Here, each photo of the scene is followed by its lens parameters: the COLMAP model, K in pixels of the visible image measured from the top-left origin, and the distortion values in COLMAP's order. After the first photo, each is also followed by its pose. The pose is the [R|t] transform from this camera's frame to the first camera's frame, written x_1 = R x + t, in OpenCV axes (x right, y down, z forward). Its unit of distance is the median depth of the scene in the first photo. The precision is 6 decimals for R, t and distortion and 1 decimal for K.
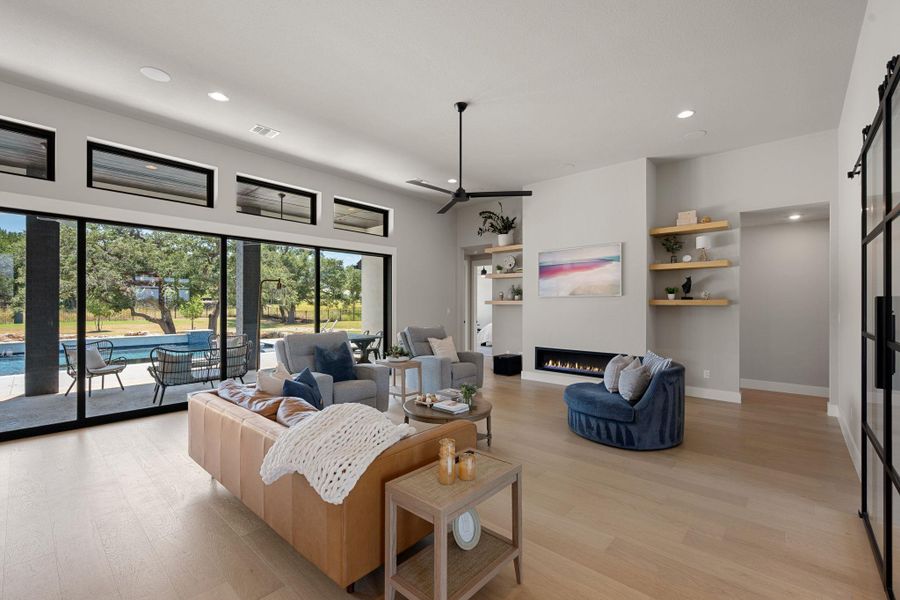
lens RADIAL K [[387.2, 0, 451.6], [0, 387.2, 302.8], [0, 0, 1]] dist [-0.001569, -0.000318]
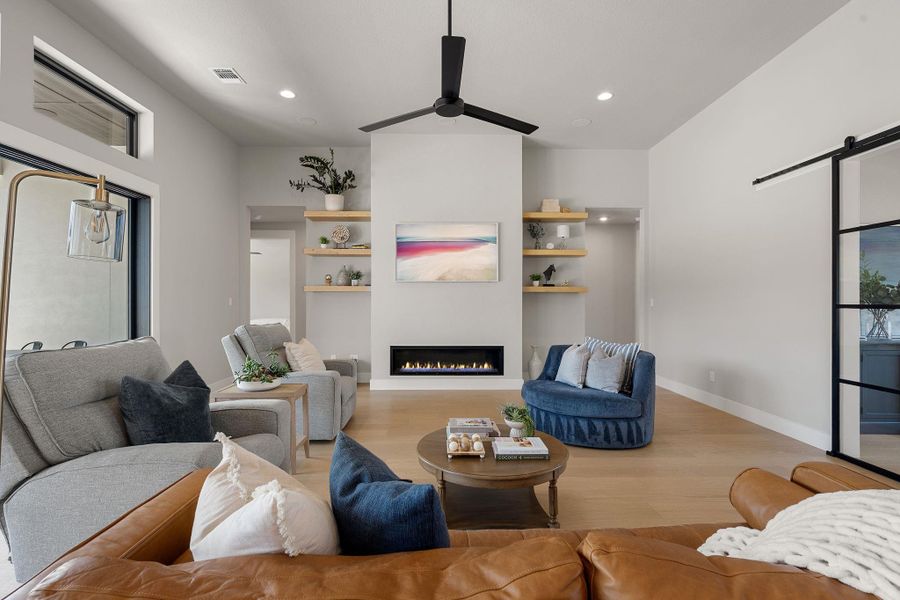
lens RADIAL K [[419.5, 0, 451.5], [0, 419.5, 298.7], [0, 0, 1]] dist [0.002110, 0.000189]
pose [[0.730194, 0.003377, 0.683231, -0.311464], [-0.000640, 0.999991, -0.004259, 0.026573], [-0.683239, 0.002672, 0.730190, 0.362546]]
